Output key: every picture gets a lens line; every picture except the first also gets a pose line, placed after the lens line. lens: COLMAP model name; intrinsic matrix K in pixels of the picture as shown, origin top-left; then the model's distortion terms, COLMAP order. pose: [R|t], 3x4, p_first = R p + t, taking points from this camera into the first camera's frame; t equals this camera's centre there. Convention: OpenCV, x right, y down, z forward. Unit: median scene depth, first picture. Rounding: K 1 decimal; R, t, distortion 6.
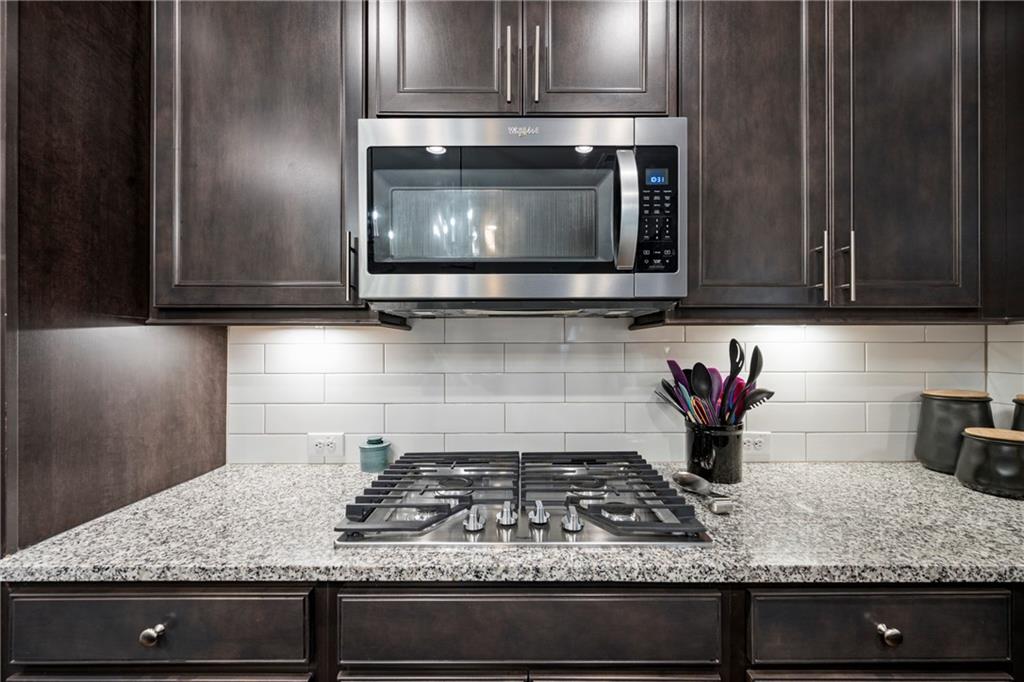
lens RADIAL K [[398.4, 0, 514.3], [0, 398.4, 346.1], [0, 0, 1]] dist [-0.008887, -0.000063]
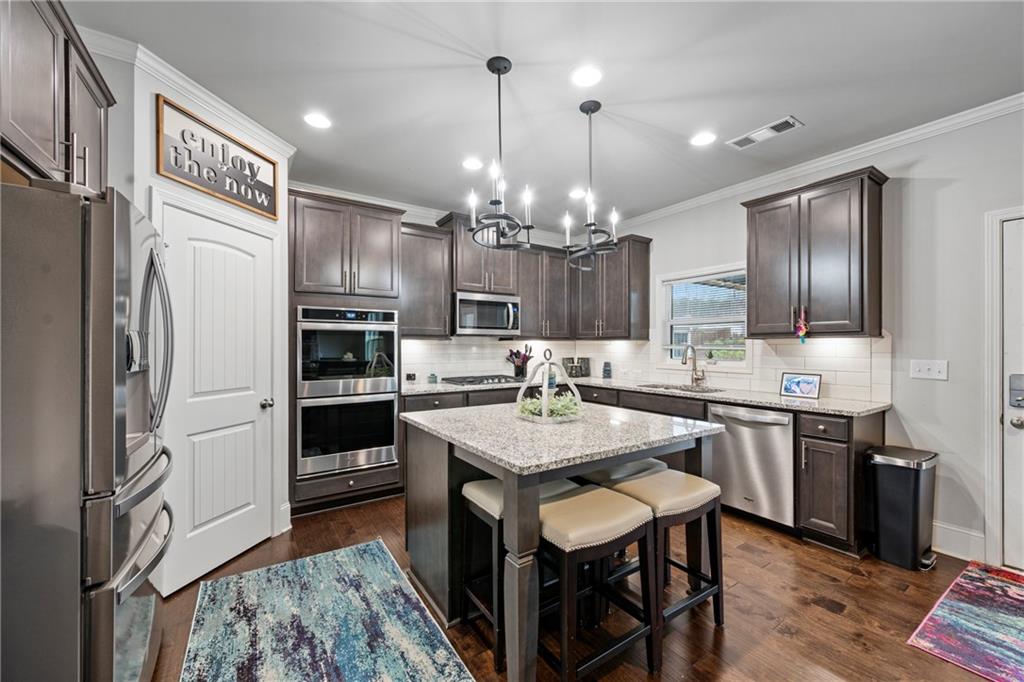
lens RADIAL K [[398.4, 0, 514.3], [0, 398.4, 346.1], [0, 0, 1]] dist [-0.008887, -0.000063]
pose [[0.830945, 0.001228, 0.556353, -1.873264], [0.000607, 0.999995, -0.003113, 0.018326], [-0.556354, 0.002924, 0.830941, -2.400543]]
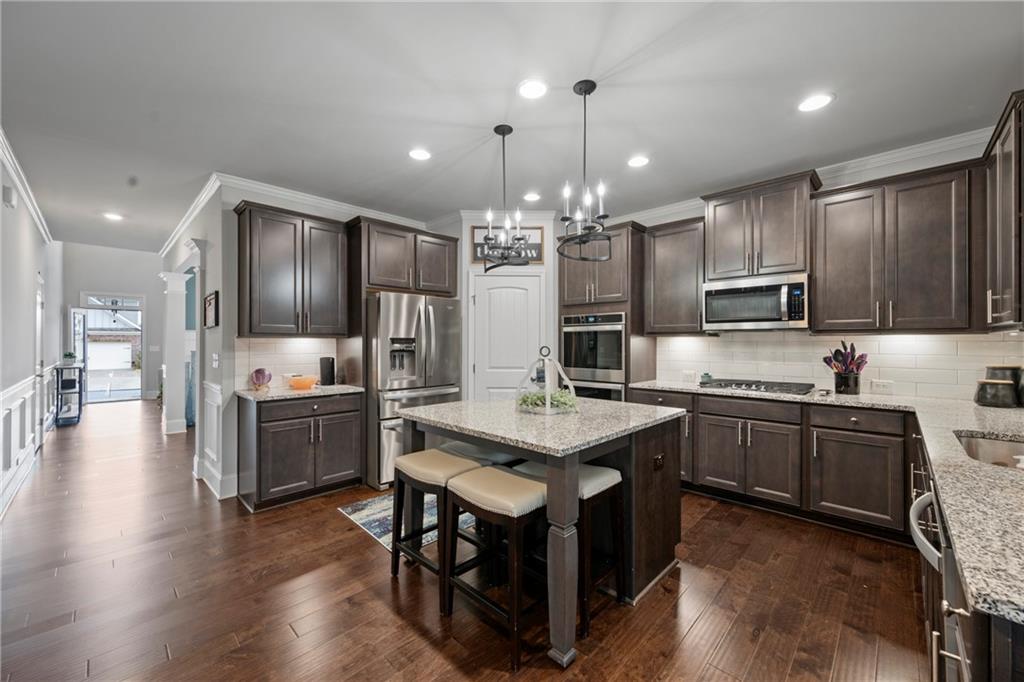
lens RADIAL K [[401.3, 0, 514.0], [0, 401.3, 342.0], [0, 0, 1]] dist [0.001473, 0.000011]
pose [[0.719919, 0.000350, -0.694058, 0.823257], [-0.001562, 0.999998, -0.001116, 0.002360], [0.694056, 0.001887, 0.719918, -2.547769]]
